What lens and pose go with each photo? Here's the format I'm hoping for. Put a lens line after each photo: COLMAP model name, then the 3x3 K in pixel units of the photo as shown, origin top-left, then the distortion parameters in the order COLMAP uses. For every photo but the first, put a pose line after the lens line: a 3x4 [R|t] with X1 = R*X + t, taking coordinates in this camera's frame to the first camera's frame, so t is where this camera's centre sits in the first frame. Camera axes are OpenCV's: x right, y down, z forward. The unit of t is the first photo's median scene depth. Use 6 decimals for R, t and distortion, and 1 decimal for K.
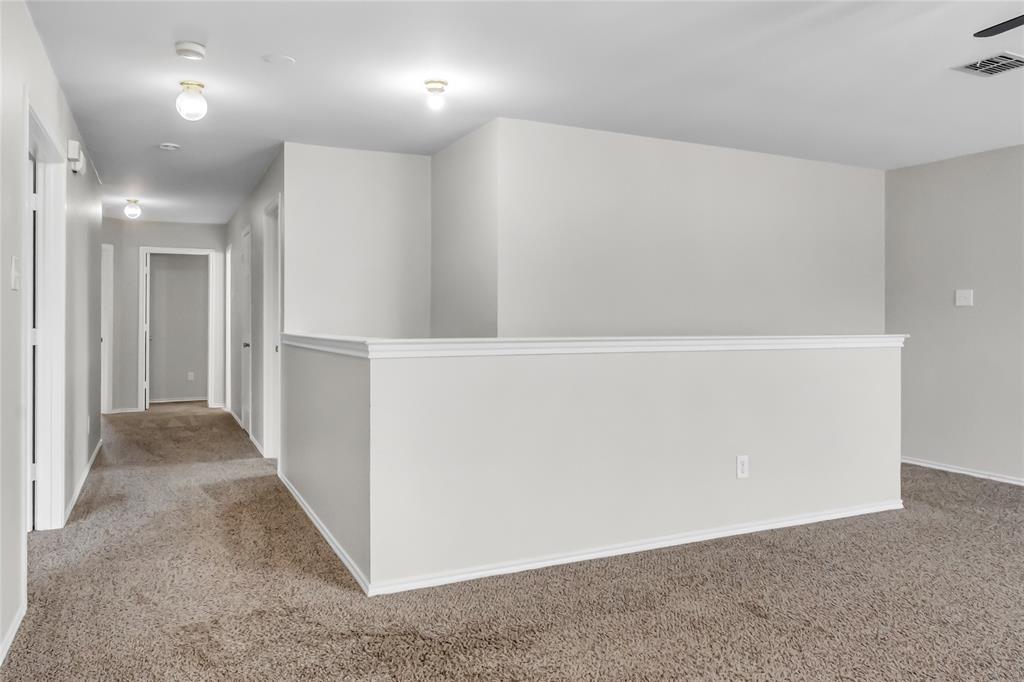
lens RADIAL K [[715.5, 0, 505.8], [0, 715.5, 314.2], [0, 0, 1]] dist [-0.008450, 0.000743]
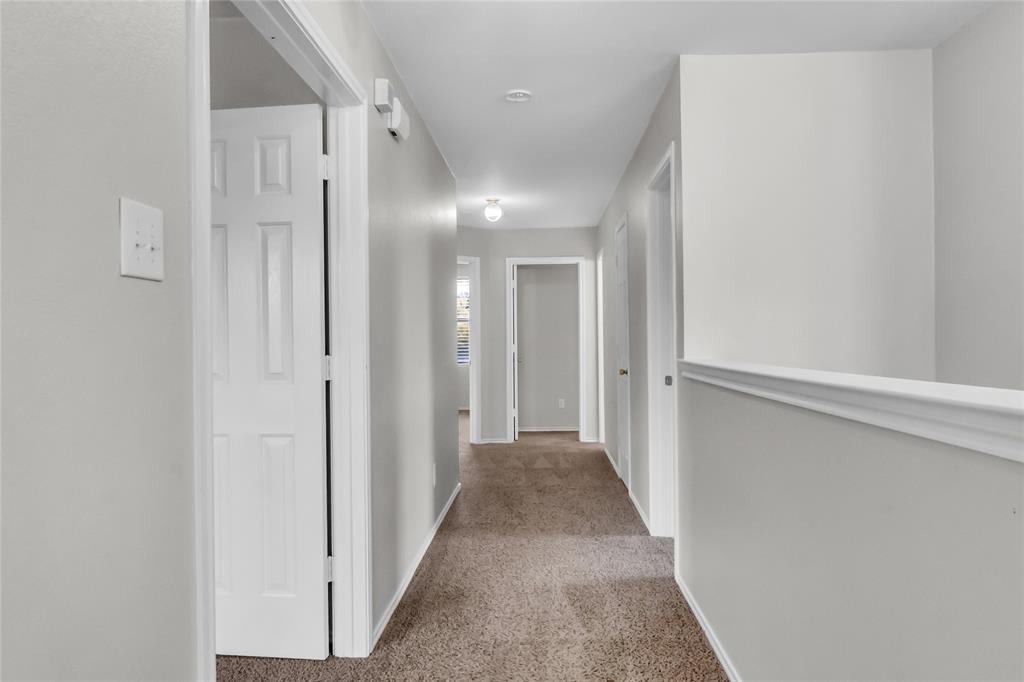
lens RADIAL K [[715.5, 0, 511.6], [0, 715.5, 341.6], [0, 0, 1]] dist [-0.008450, 0.000743]
pose [[0.880092, -0.007689, -0.474741, -0.082067], [0.014329, 0.999844, 0.010369, 0.000858], [0.474587, -0.015928, 0.880065, 0.212219]]
